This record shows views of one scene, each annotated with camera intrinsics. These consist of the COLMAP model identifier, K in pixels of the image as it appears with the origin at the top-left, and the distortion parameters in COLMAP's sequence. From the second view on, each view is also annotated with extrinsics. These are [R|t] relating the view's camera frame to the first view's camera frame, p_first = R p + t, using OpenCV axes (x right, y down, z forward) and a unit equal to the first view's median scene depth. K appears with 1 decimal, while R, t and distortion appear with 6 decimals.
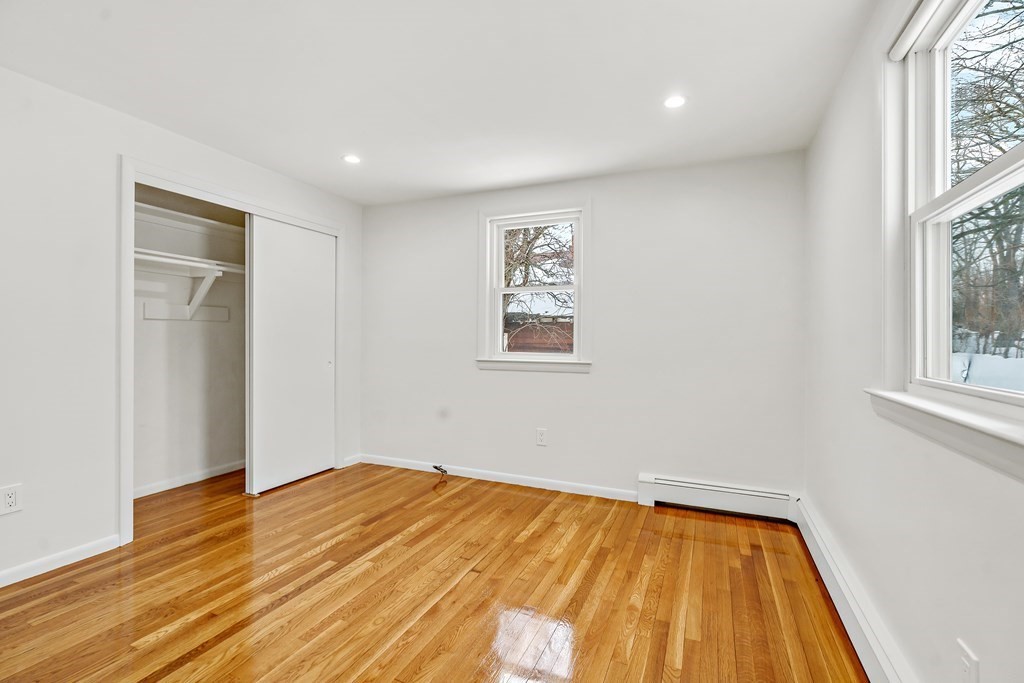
lens RADIAL K [[463.9, 0, 512.0], [0, 463.9, 341.5], [0, 0, 1]] dist [-0.002929, 0.000992]
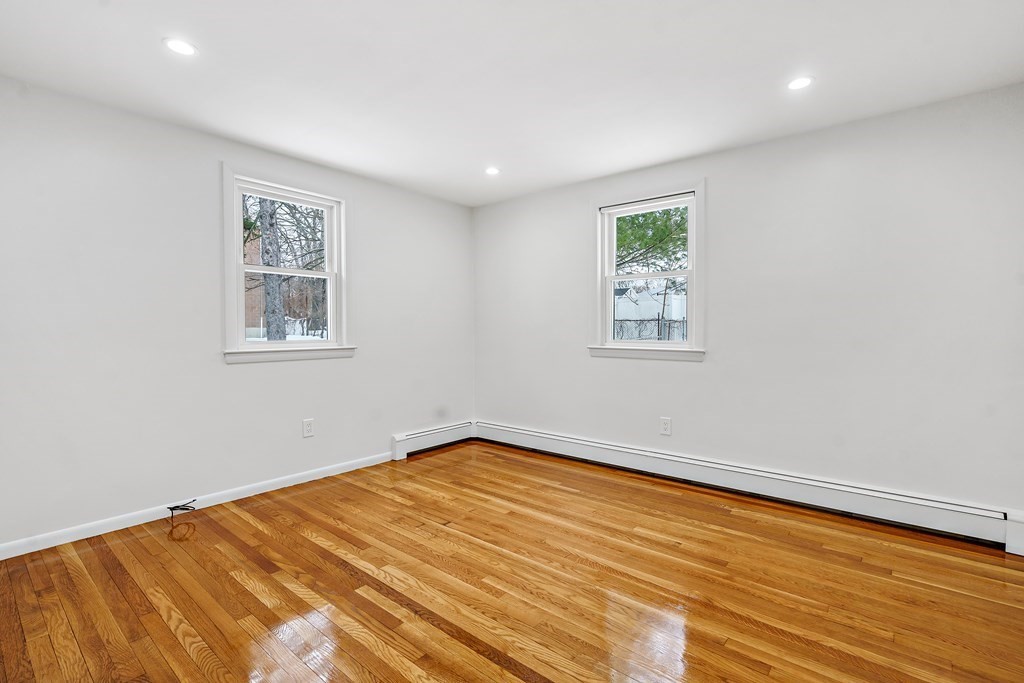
lens RADIAL K [[463.9, 0, 512.0], [0, 463.9, 341.5], [0, 0, 1]] dist [-0.002929, 0.000992]
pose [[0.282257, -0.035518, 0.958681, -0.955630], [0.003412, 0.999345, 0.036020, -0.011810], [-0.959333, -0.006896, 0.282193, 0.417819]]
